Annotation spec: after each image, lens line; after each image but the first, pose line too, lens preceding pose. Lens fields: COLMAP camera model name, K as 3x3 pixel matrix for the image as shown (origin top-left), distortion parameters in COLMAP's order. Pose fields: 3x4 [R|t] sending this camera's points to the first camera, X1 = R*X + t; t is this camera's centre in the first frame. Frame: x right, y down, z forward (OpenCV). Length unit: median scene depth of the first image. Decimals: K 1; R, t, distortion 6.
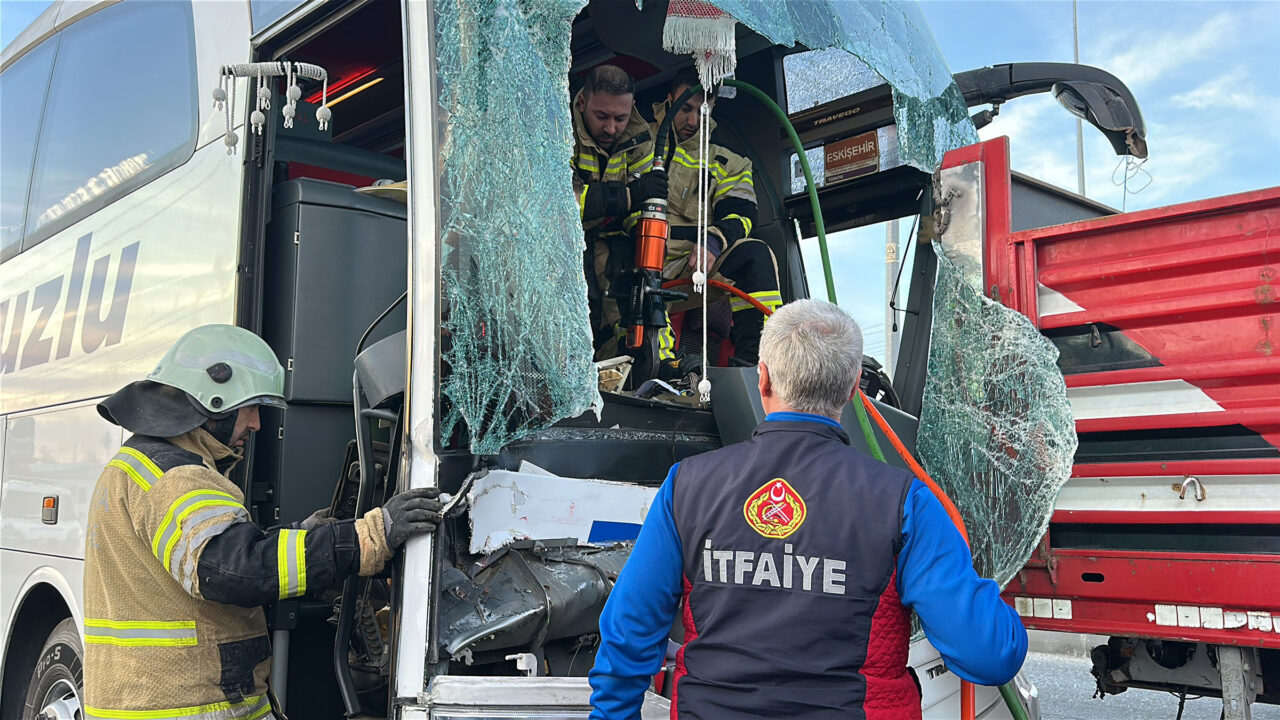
lens RADIAL K [[1050.8, 0, 653.7], [0, 1050.8, 368.0], [0, 0, 1]] dist [0.044184, -0.004615]
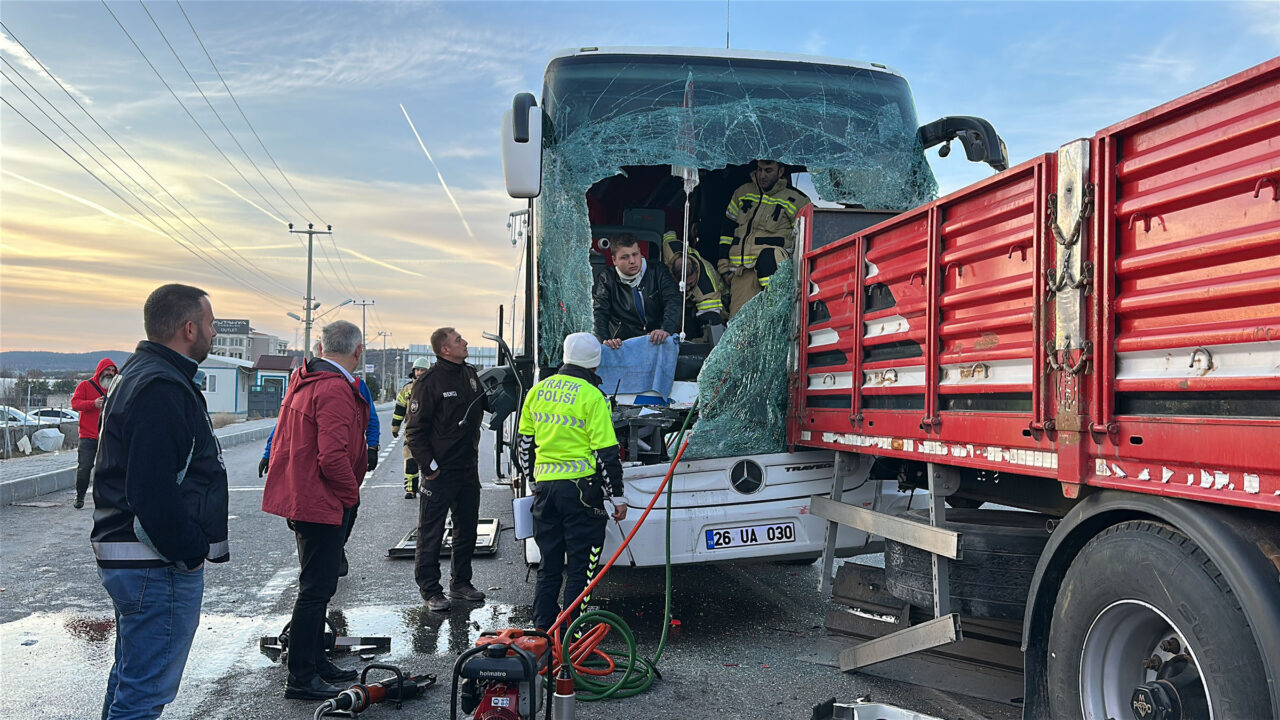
lens RADIAL K [[1091.4, 0, 642.1], [0, 1091.4, 385.5], [0, 0, 1]] dist [0.016862, -0.000214]
pose [[0.790342, 0.006134, -0.612635, 1.565860], [0.060812, 0.994226, 0.088407, -0.094505], [0.609640, -0.107127, 0.785406, -0.967353]]
